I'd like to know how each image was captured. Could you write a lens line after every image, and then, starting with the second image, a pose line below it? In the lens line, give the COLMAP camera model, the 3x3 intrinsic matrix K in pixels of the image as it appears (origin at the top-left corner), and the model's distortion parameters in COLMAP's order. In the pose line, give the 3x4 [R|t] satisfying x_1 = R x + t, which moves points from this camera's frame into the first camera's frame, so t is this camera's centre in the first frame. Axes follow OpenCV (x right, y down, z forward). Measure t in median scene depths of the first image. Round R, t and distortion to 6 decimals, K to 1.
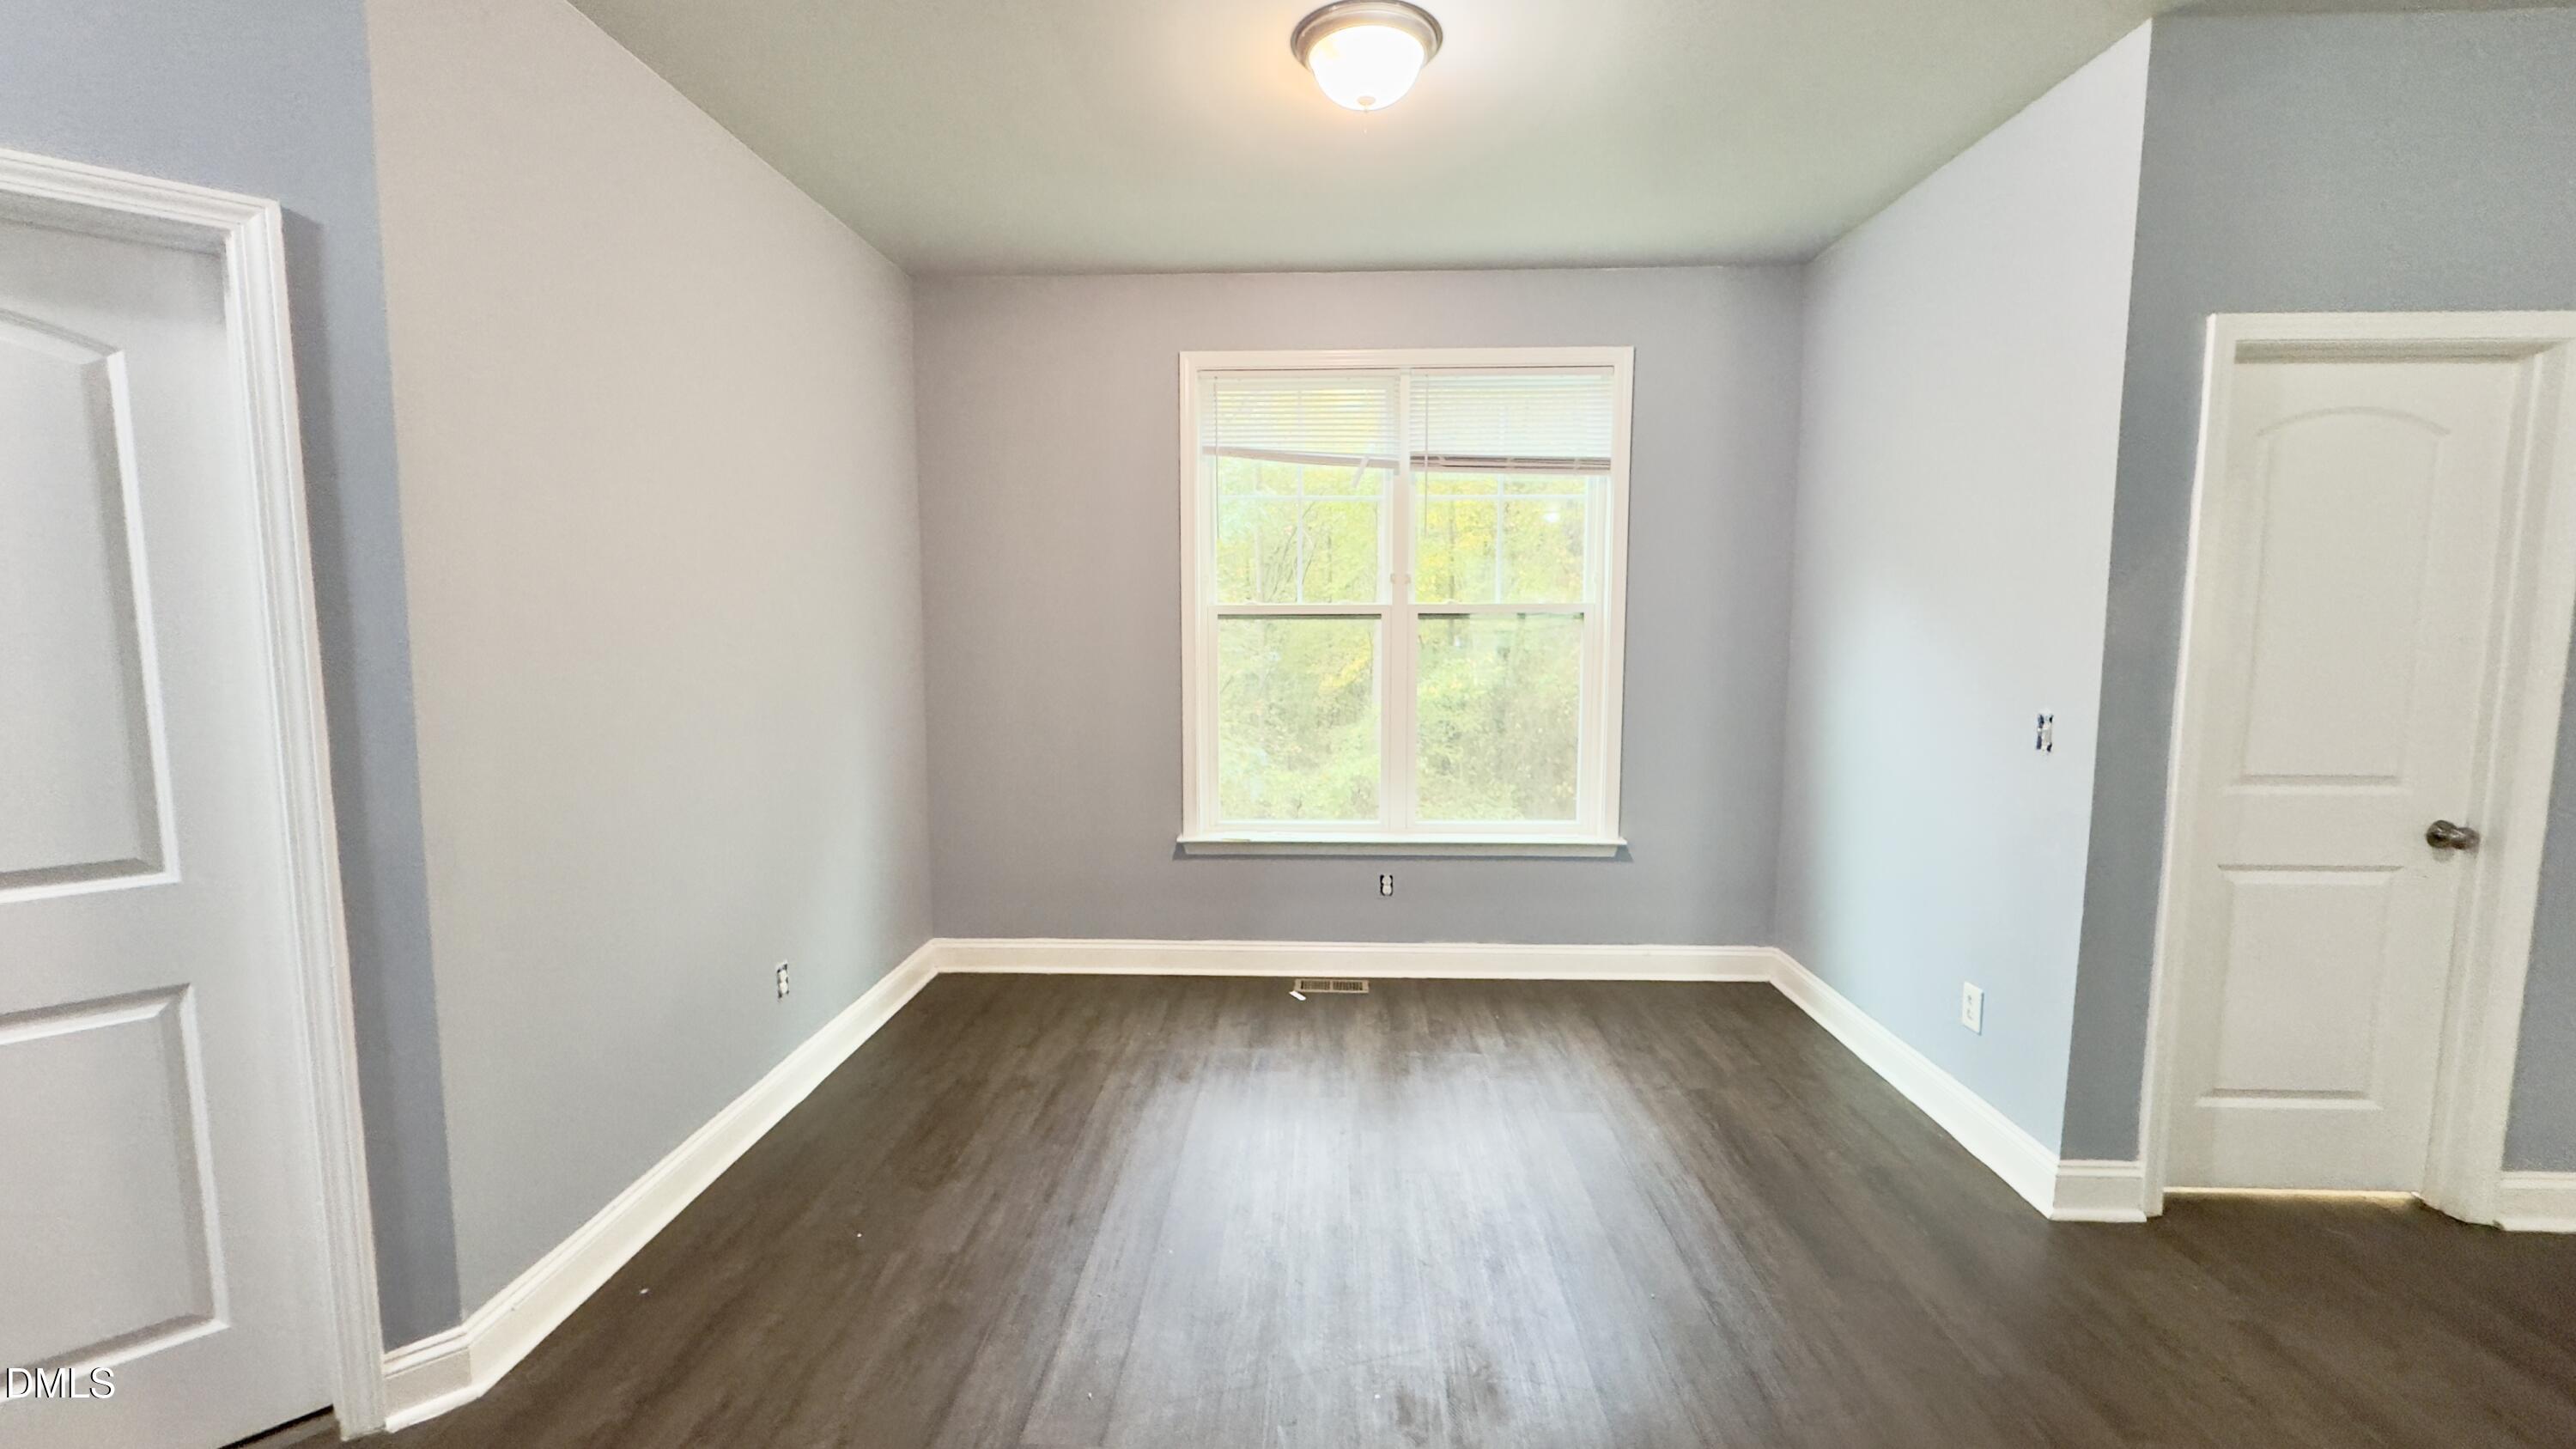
lens RADIAL K [[1032.0, 0, 1276.1], [0, 1032.0, 733.7], [0, 0, 1]] dist [-0.004280, 0.000671]
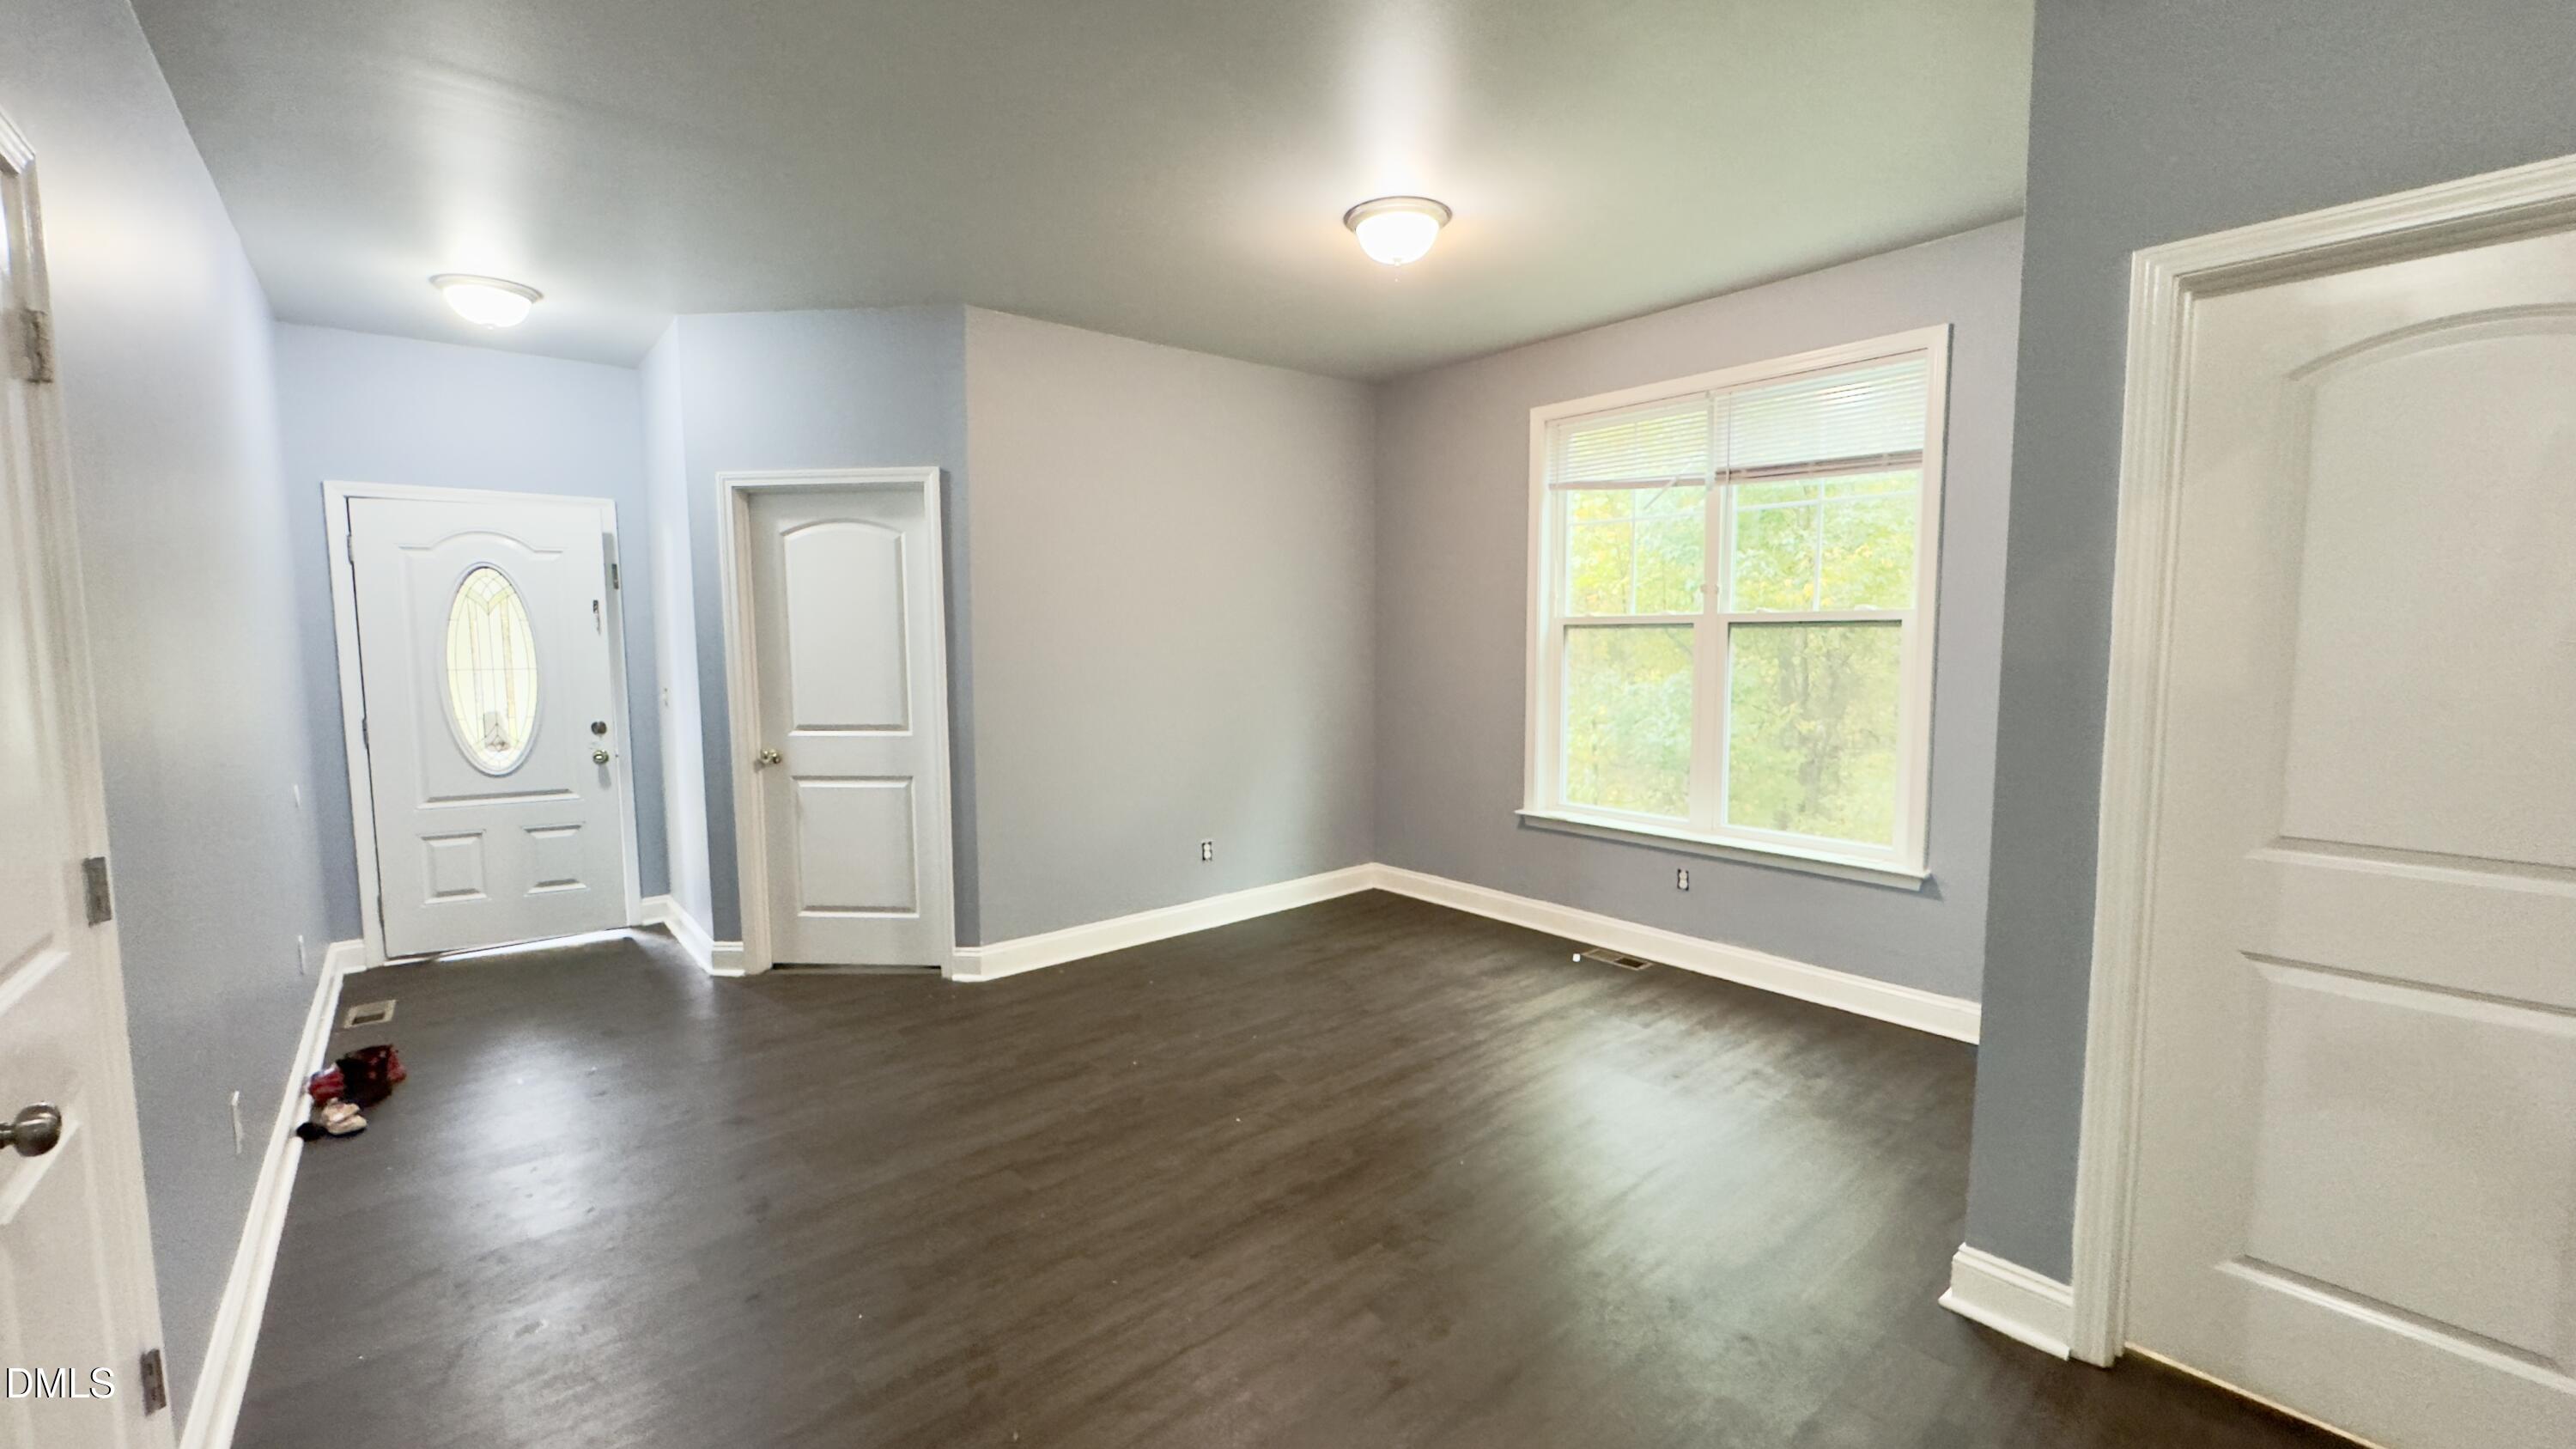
lens RADIAL K [[1032.0, 0, 1285.2], [0, 1032.0, 742.5], [0, 0, 1]] dist [-0.004280, 0.000671]
pose [[0.670400, 0.076139, -0.738083, 0.635910], [-0.075746, 0.996547, 0.034002, 0.001850], [0.738123, 0.033112, 0.673853, -0.018230]]
